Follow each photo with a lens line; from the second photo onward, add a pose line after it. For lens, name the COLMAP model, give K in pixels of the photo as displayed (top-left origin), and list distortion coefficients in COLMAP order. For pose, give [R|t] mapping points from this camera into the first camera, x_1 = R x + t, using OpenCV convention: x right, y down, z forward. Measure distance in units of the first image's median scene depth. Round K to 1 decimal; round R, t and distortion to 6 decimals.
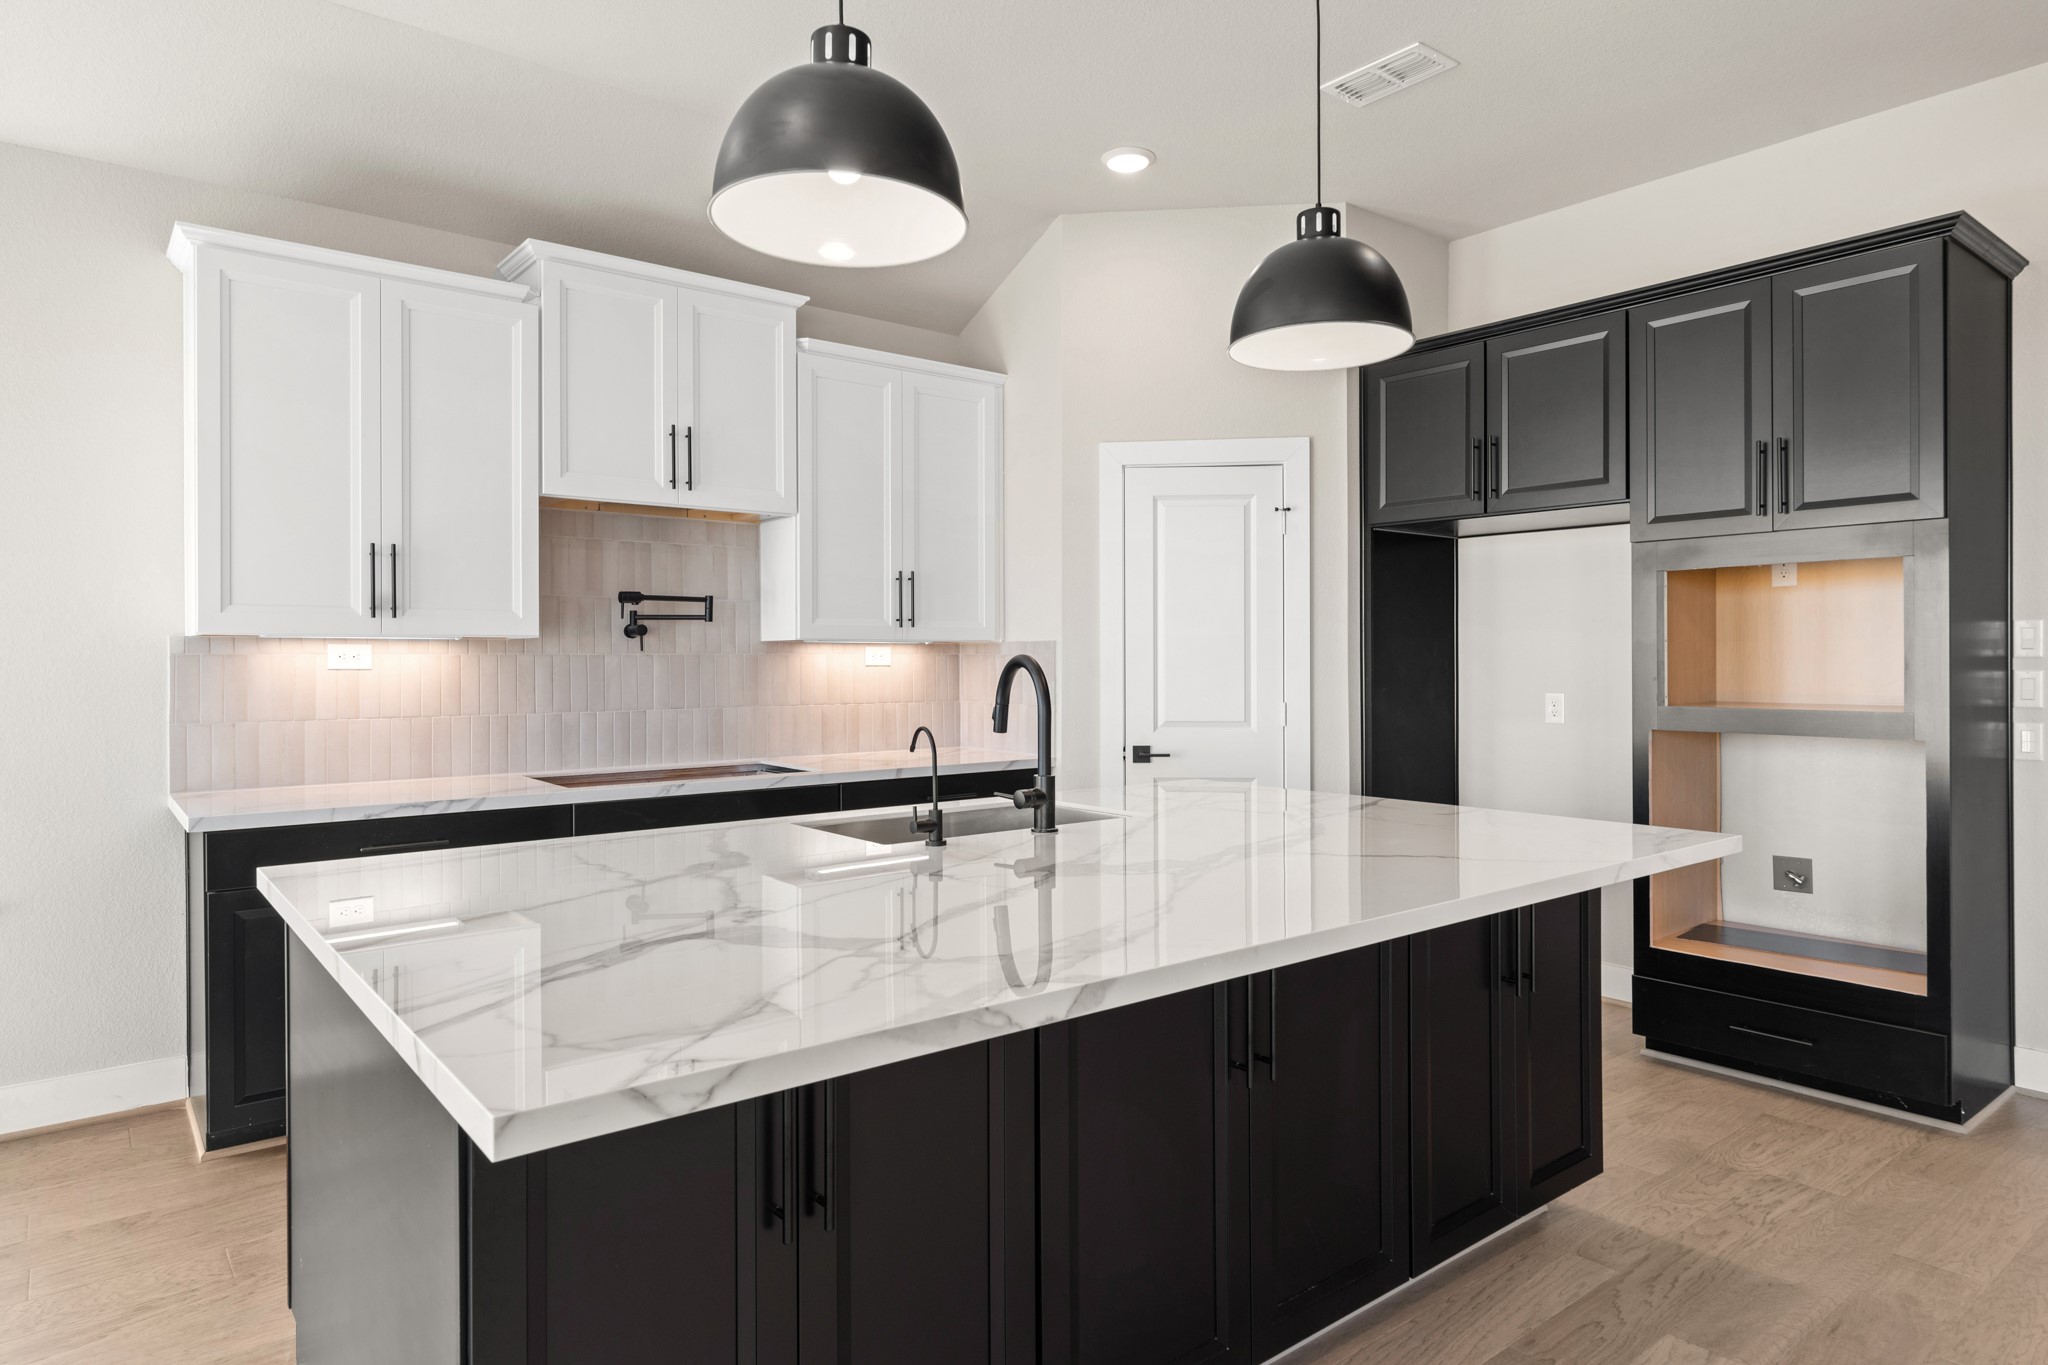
lens RADIAL K [[1209.2, 0, 1027.0], [0, 1209.2, 672.1], [0, 0, 1]] dist [-0.001847, 0.000033]
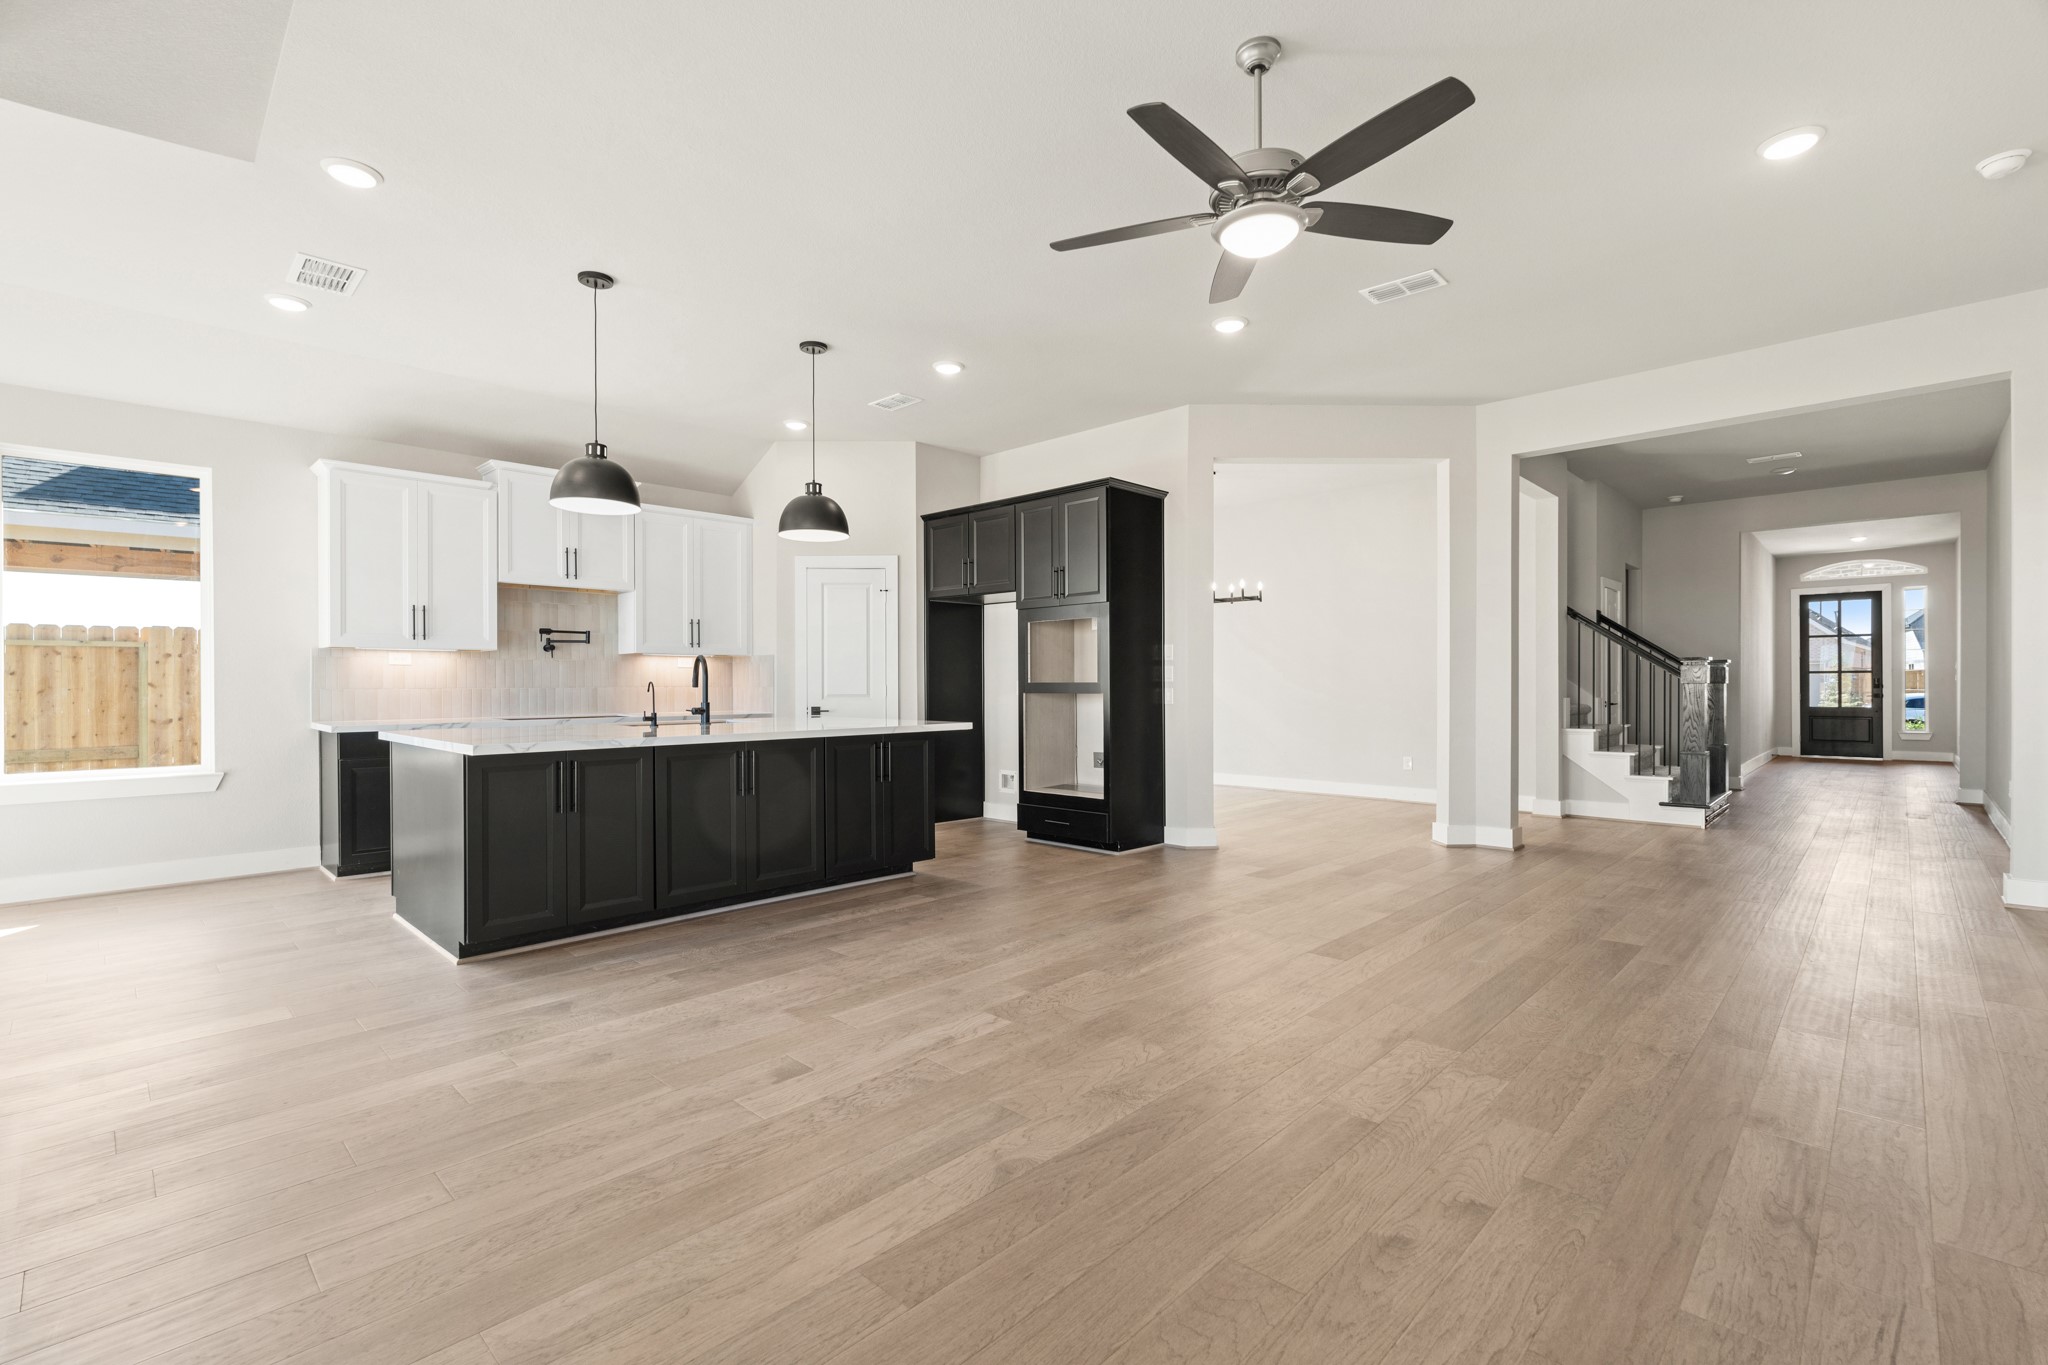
lens RADIAL K [[911.1, 0, 1015.5], [0, 911.1, 693.3], [0, 0, 1]] dist [-0.000120, 0.000373]
pose [[0.992703, -0.001370, 0.120579, 0.274903], [0.001147, 0.999998, 0.001917, 0.040978], [-0.120582, -0.001765, 0.992702, -0.624701]]
